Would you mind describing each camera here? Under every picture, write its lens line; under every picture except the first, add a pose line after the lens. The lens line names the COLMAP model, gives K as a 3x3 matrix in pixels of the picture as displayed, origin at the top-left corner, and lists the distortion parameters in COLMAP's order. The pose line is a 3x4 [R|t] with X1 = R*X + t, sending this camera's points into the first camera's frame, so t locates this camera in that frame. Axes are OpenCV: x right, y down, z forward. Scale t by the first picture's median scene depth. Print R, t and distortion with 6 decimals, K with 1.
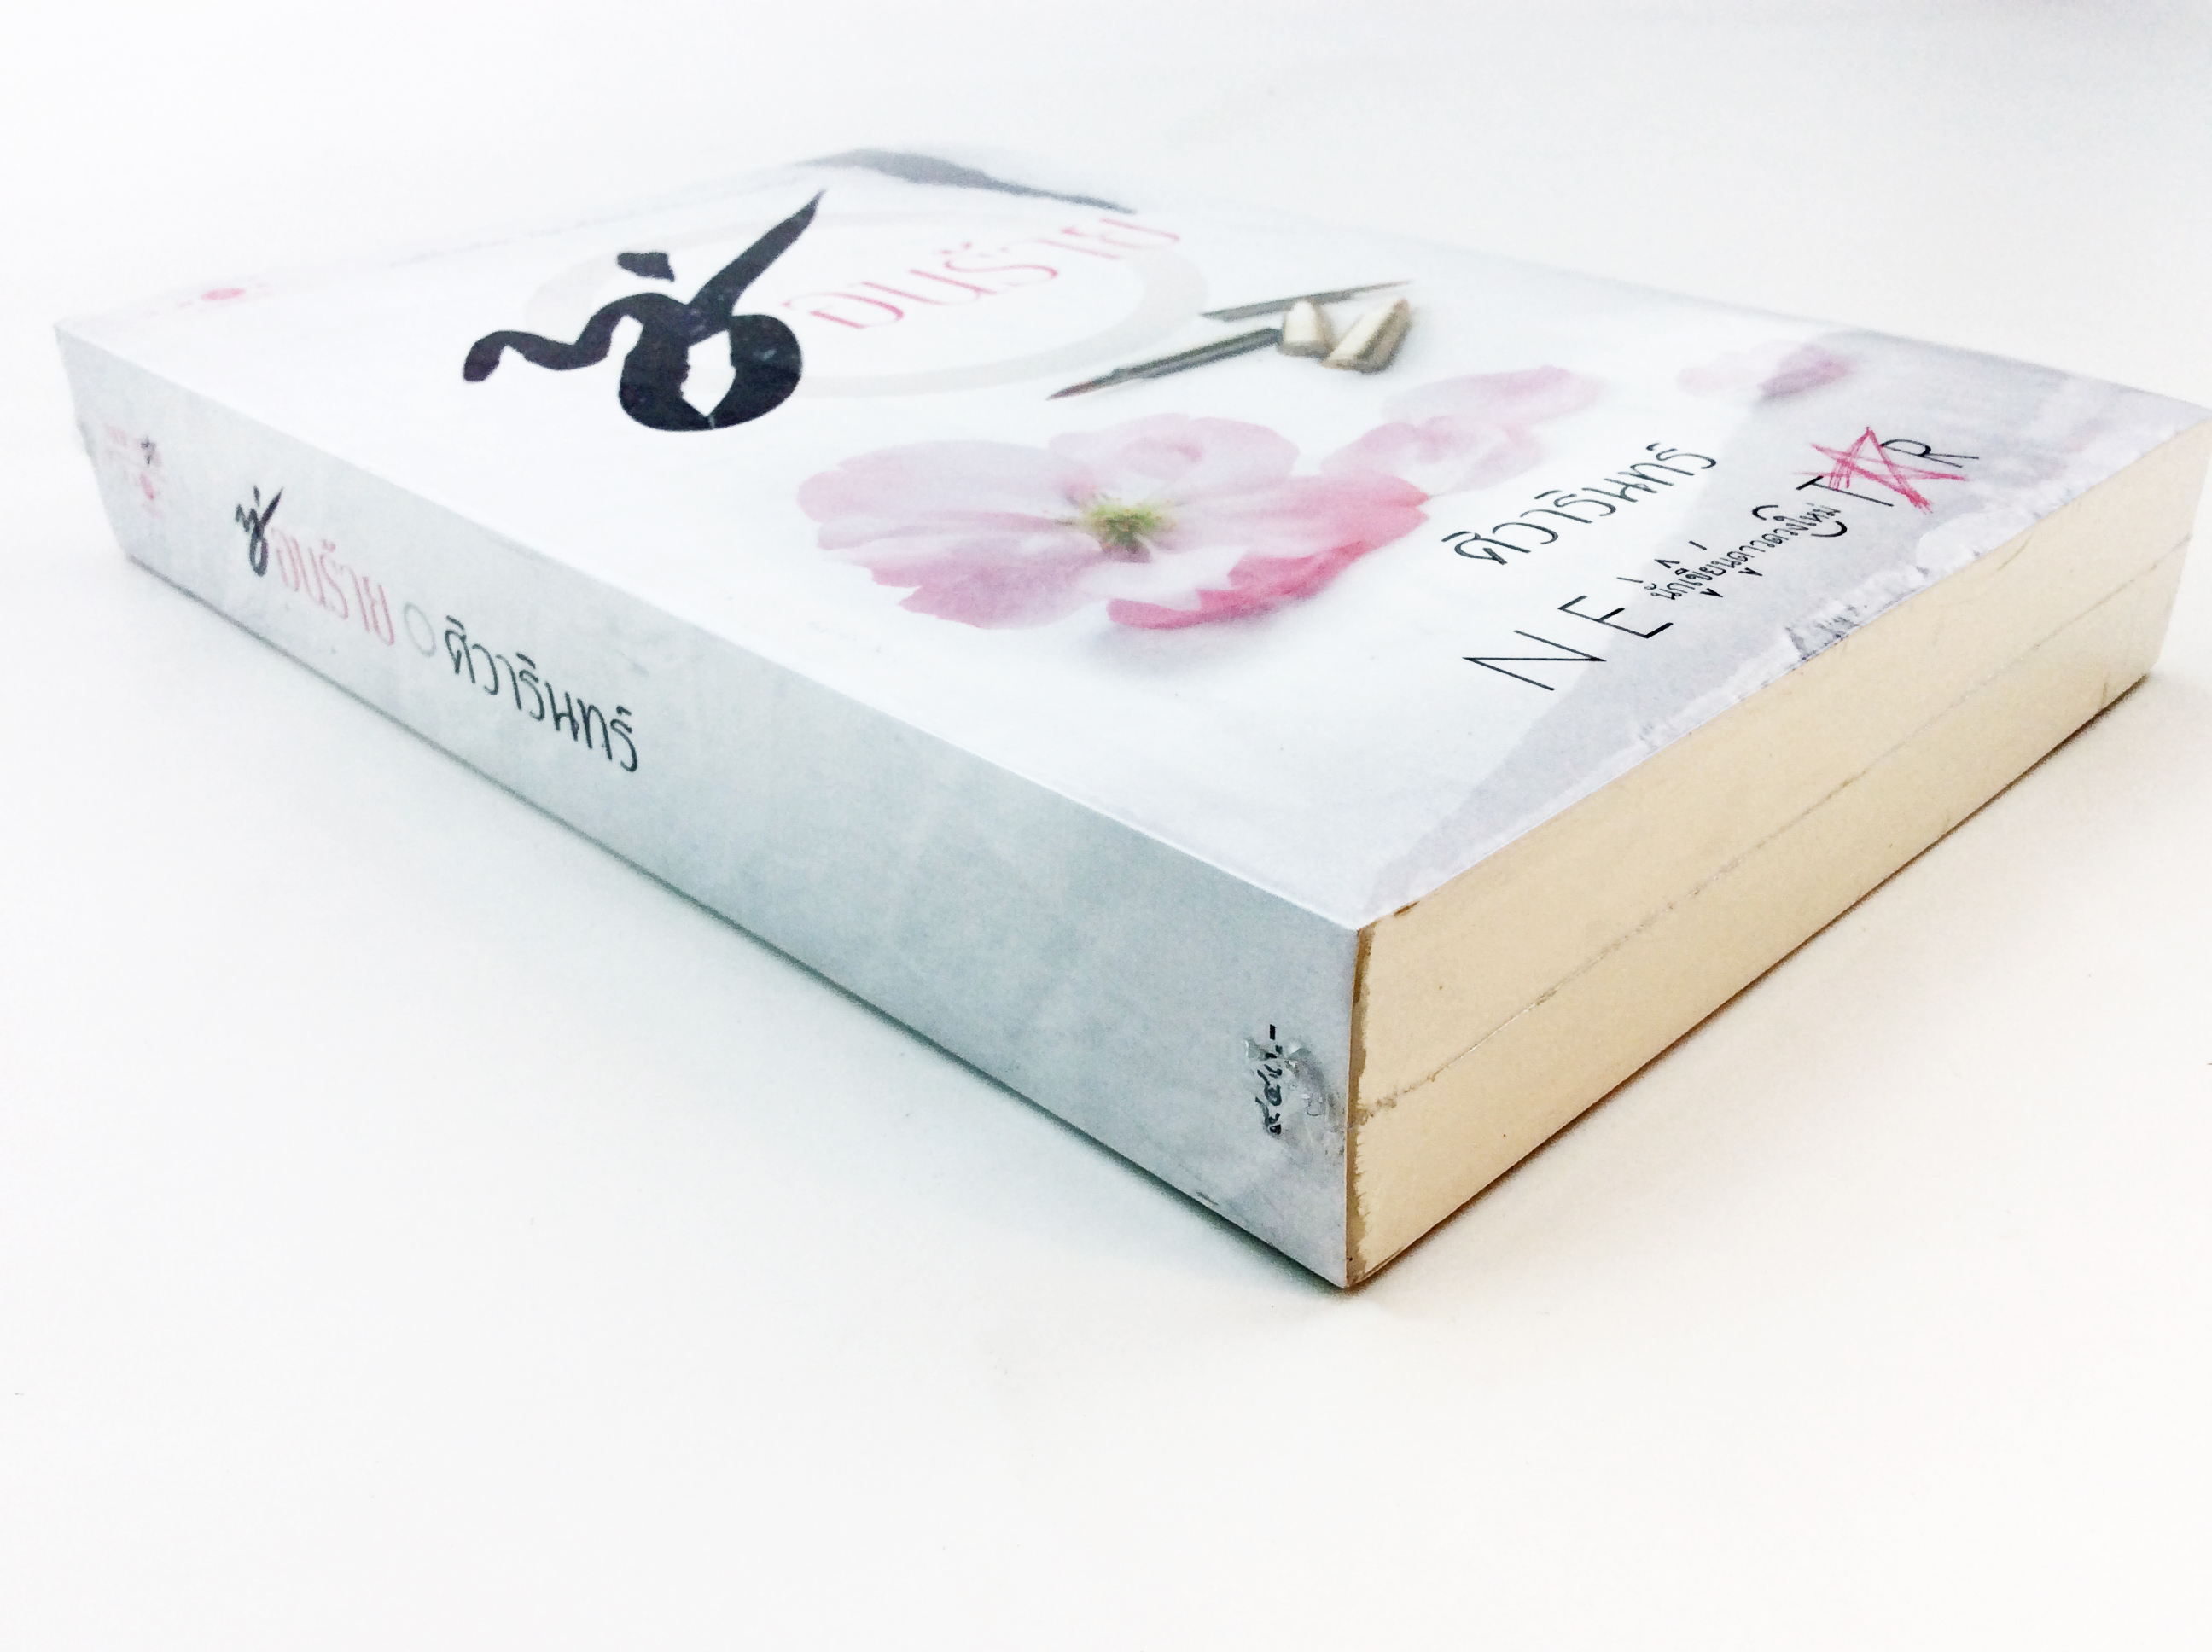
lens RADIAL K [[2073.3, 0, 1108.9], [0, 2073.3, 825.9], [0, 0, 1]] dist [0.073803, 0.000000]
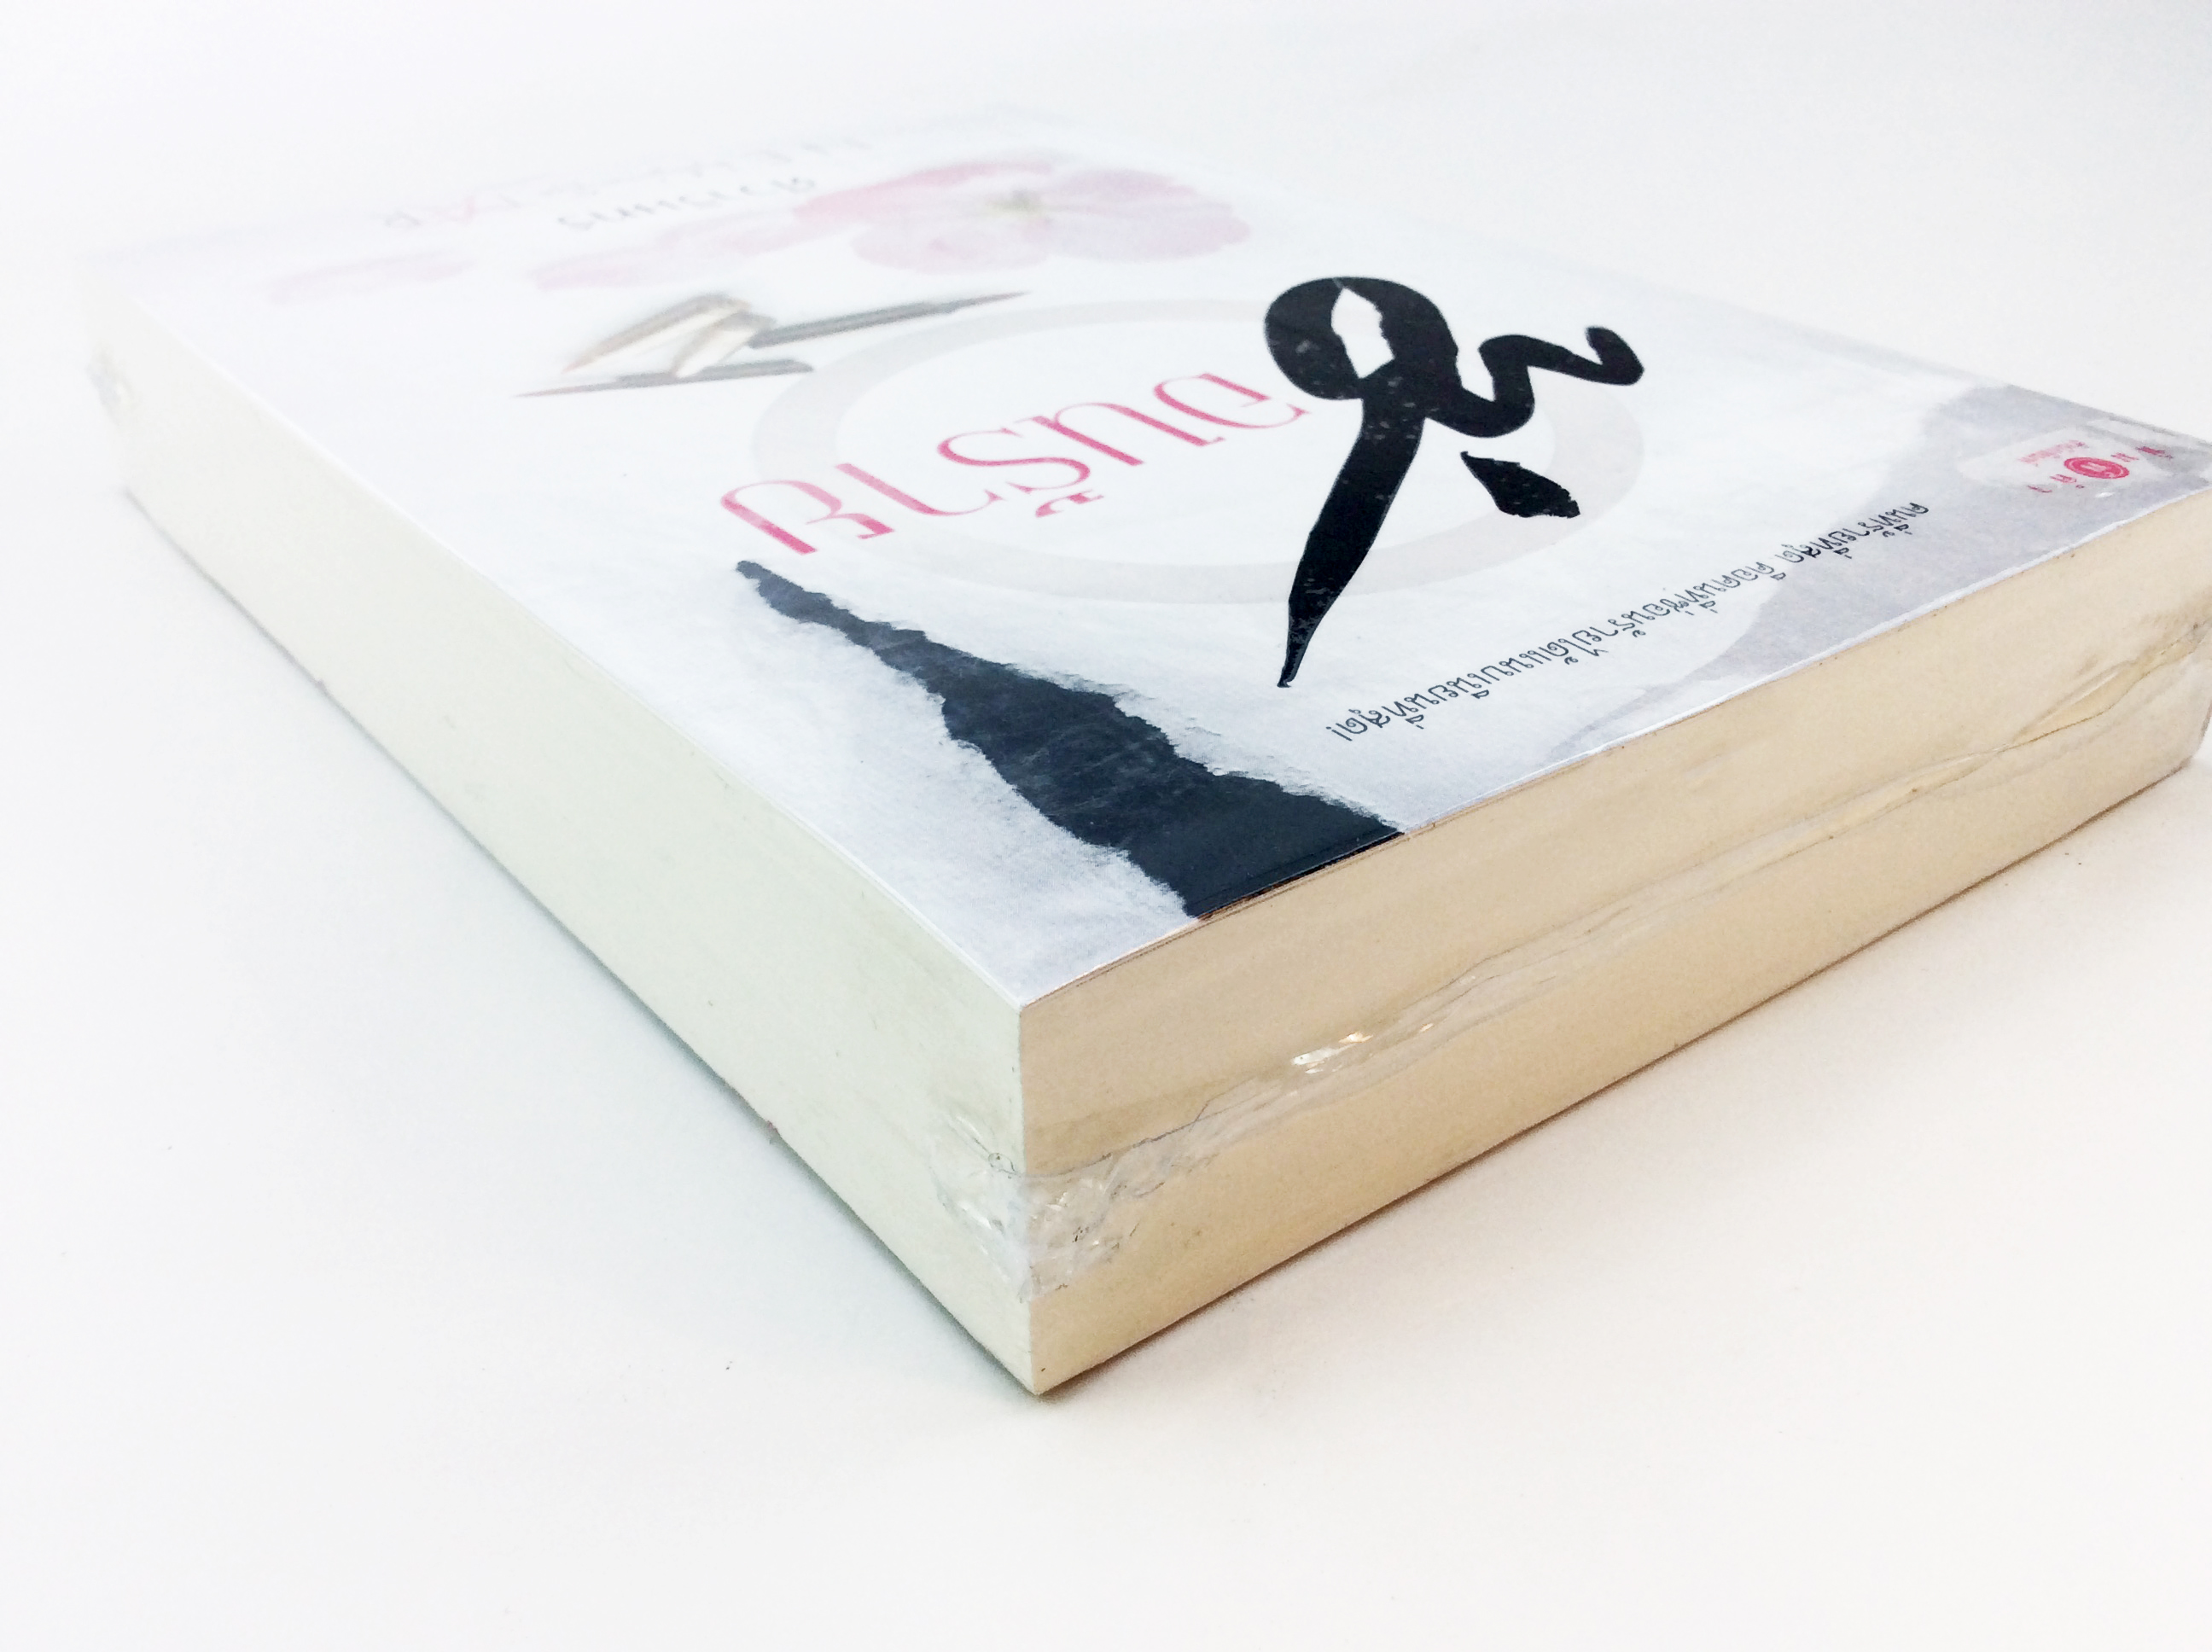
lens RADIAL K [[2073.3, 0, 1108.4], [0, 2073.3, 821.2], [0, 0, 1]] dist [0.073803, 0.000000]
pose [[-0.990489, -0.050660, 0.127929, -0.201051], [0.084745, 0.507869, 0.857256, -0.898000], [-0.108399, 0.859943, -0.498745, 1.611141]]
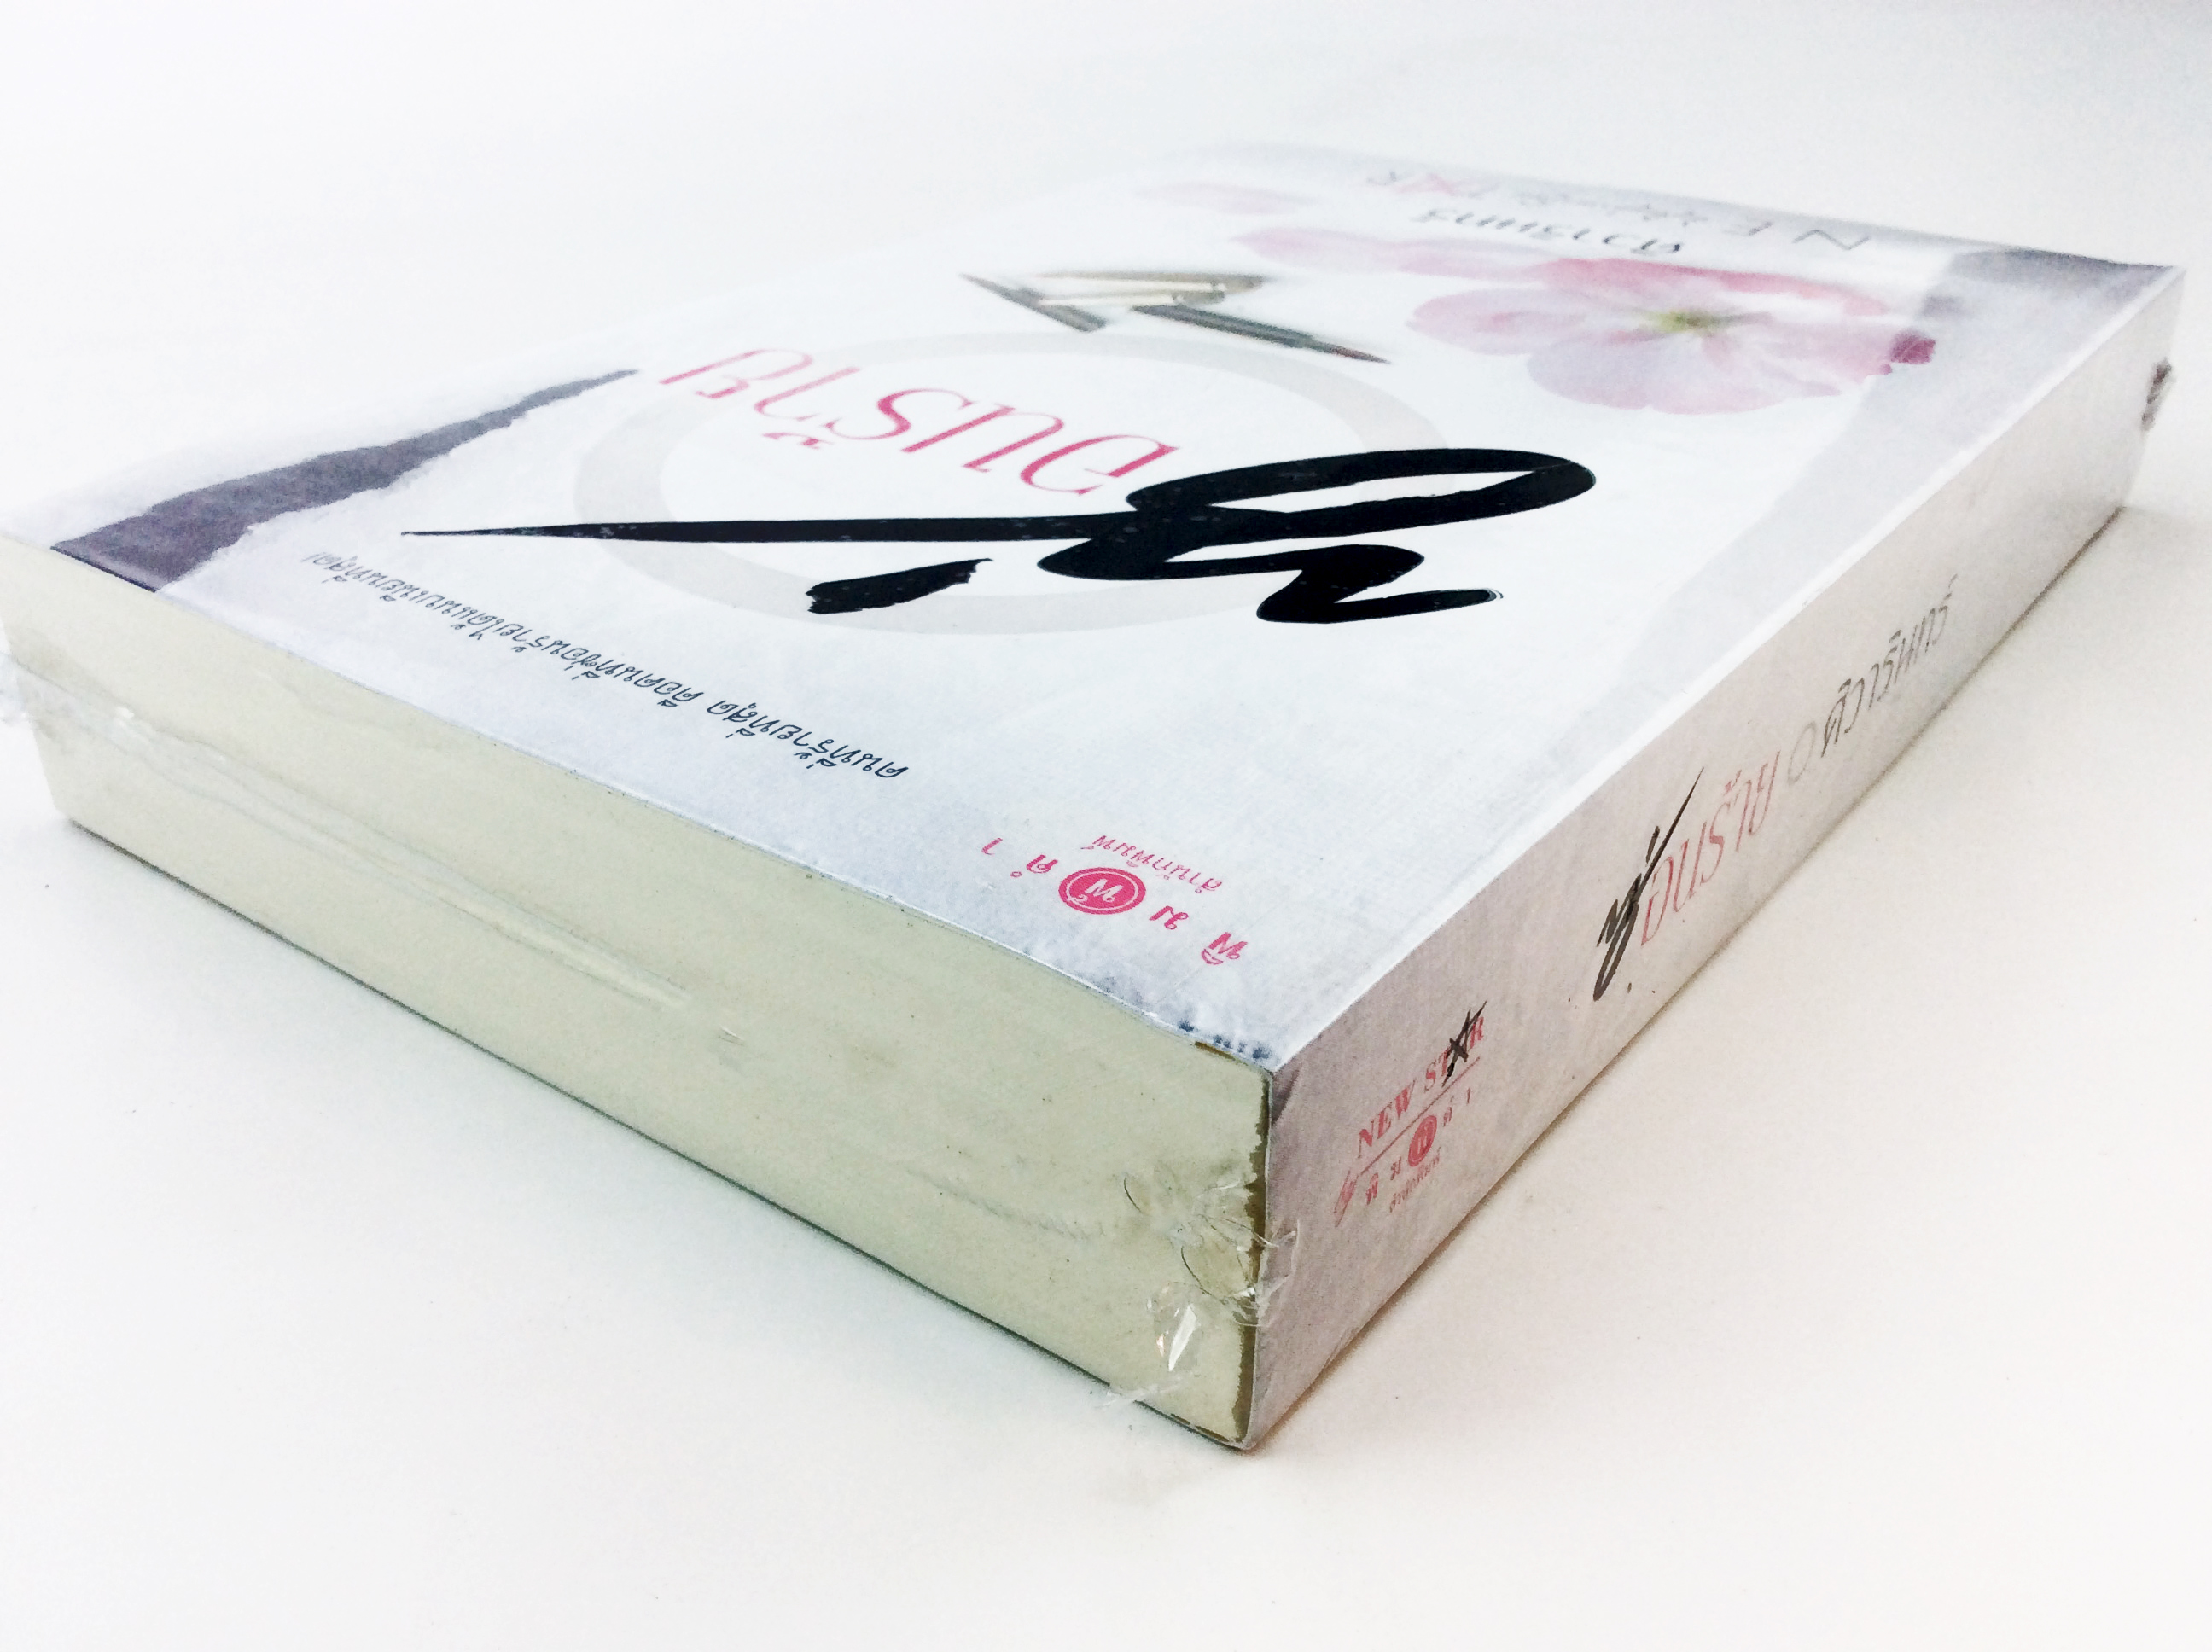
lens RADIAL K [[2073.3, 0, 1110.5], [0, 2073.3, 828.5], [0, 0, 1]] dist [0.073803, 0.000000]
pose [[-0.135930, -0.476261, 0.868734, -0.914538], [0.497916, 0.725242, 0.475504, -0.540200], [-0.856506, 0.497191, 0.138556, 0.992641]]
